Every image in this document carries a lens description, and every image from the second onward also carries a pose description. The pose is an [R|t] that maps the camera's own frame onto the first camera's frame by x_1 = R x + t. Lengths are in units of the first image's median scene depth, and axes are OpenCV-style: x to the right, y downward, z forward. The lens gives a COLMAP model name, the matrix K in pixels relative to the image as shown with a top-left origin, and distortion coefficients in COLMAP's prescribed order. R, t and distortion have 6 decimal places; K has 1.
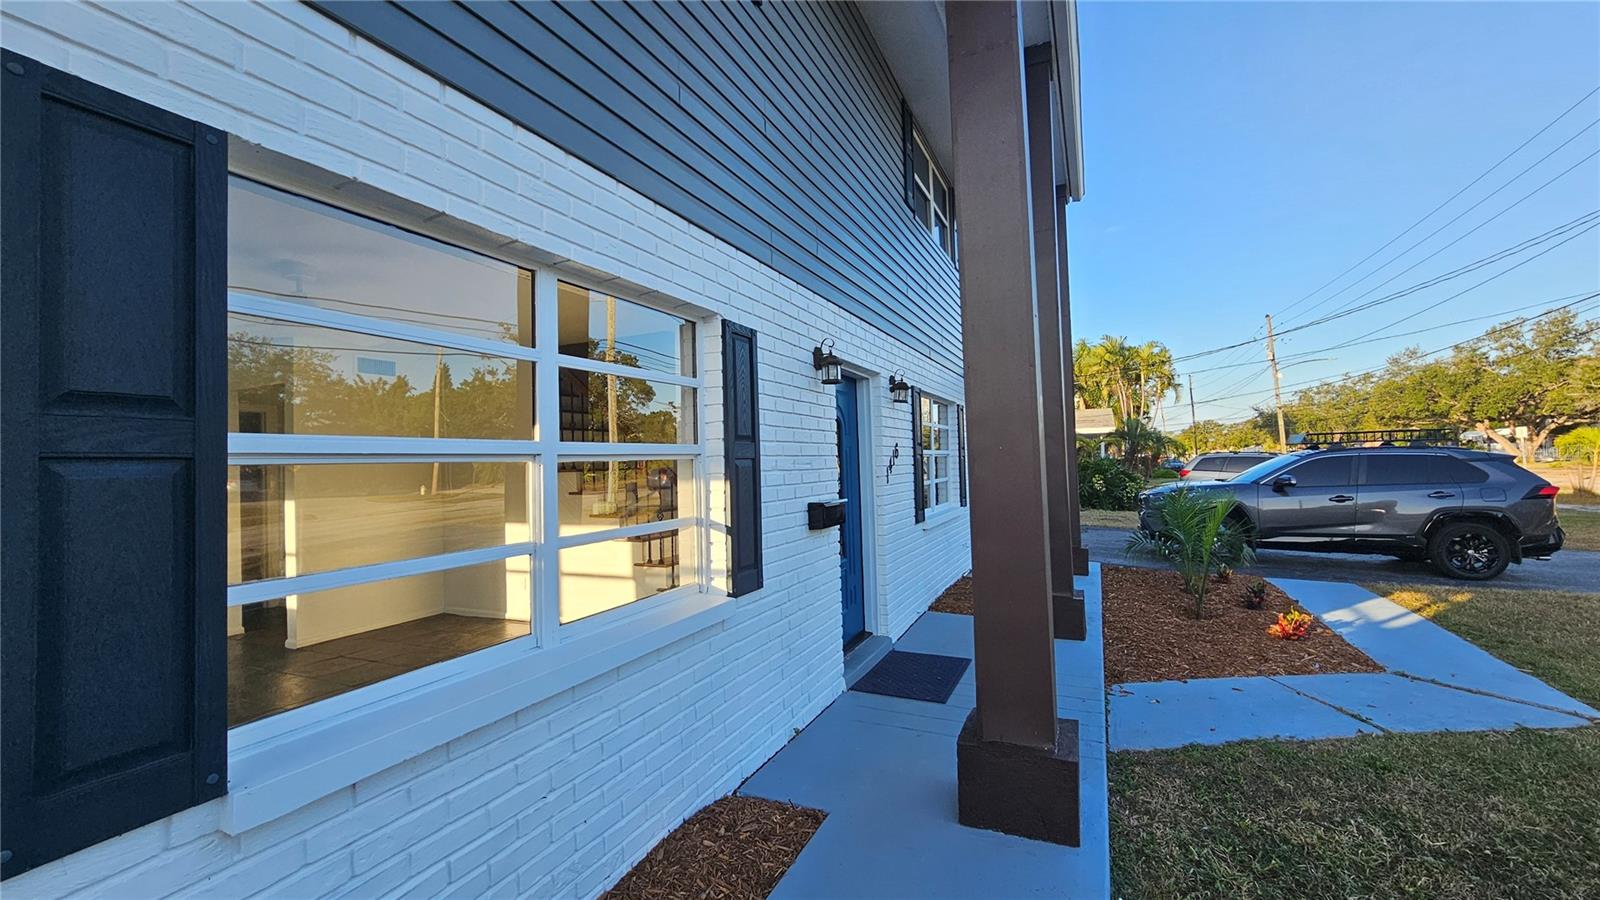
lens RADIAL K [[654.5, 0, 802.0], [0, 654.5, 442.9], [0, 0, 1]] dist [-0.003658, 0.001091]
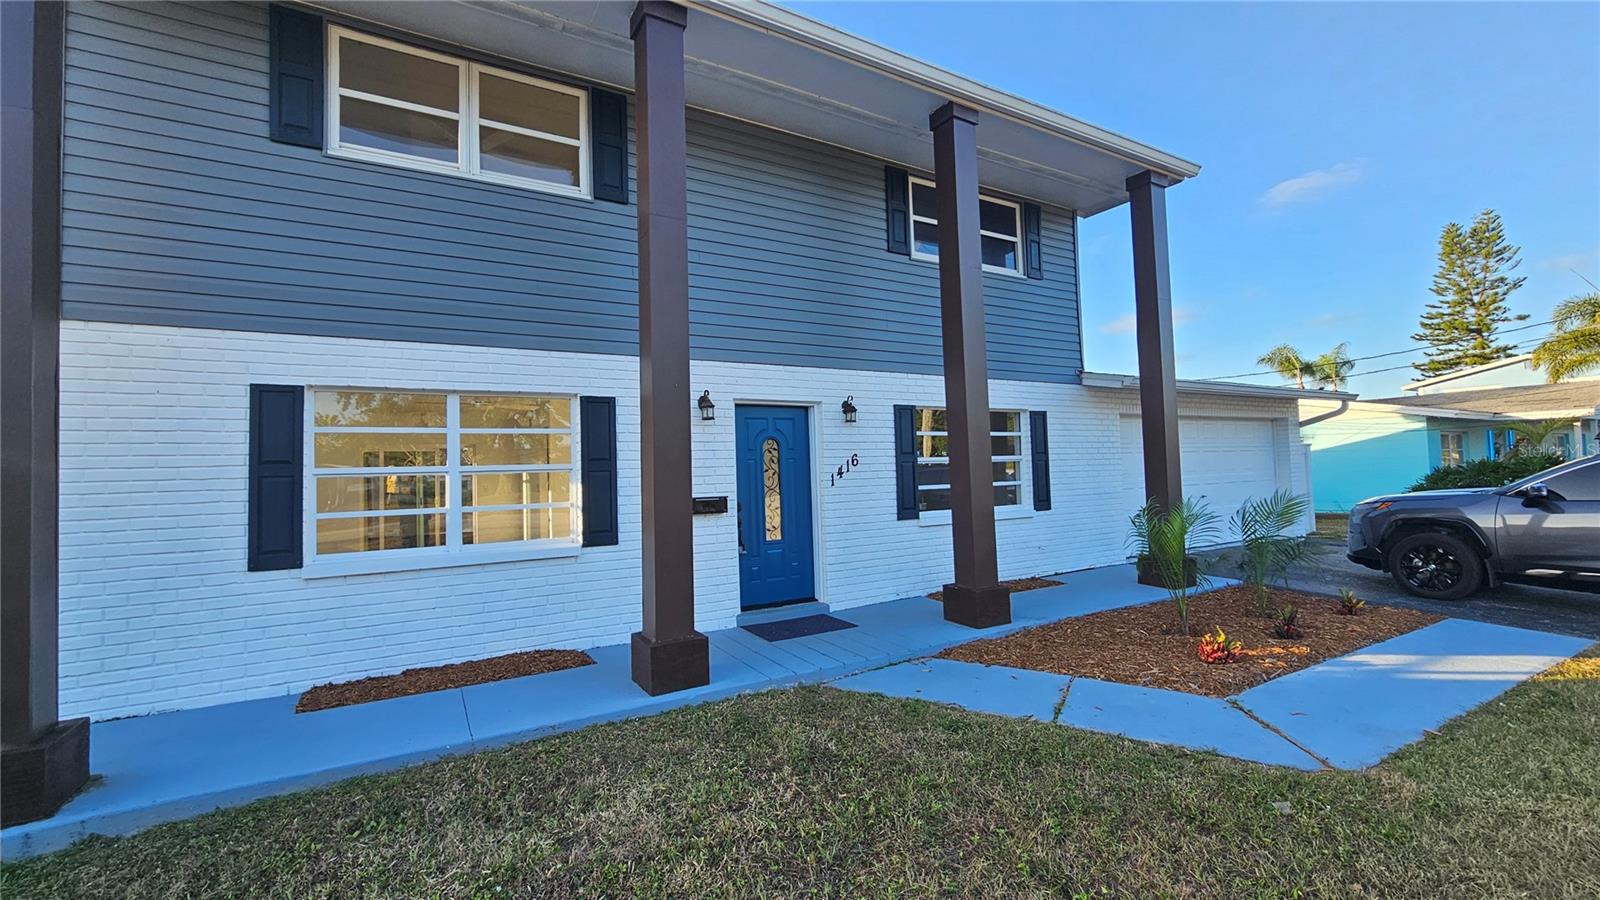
lens RADIAL K [[654.5, 0, 797.0], [0, 654.5, 451.6], [0, 0, 1]] dist [-0.003658, 0.001091]
pose [[0.808989, -0.017758, -0.587556, 1.024510], [0.025525, 0.999662, 0.004931, -0.017861], [0.587270, -0.018987, 0.809168, -0.099266]]
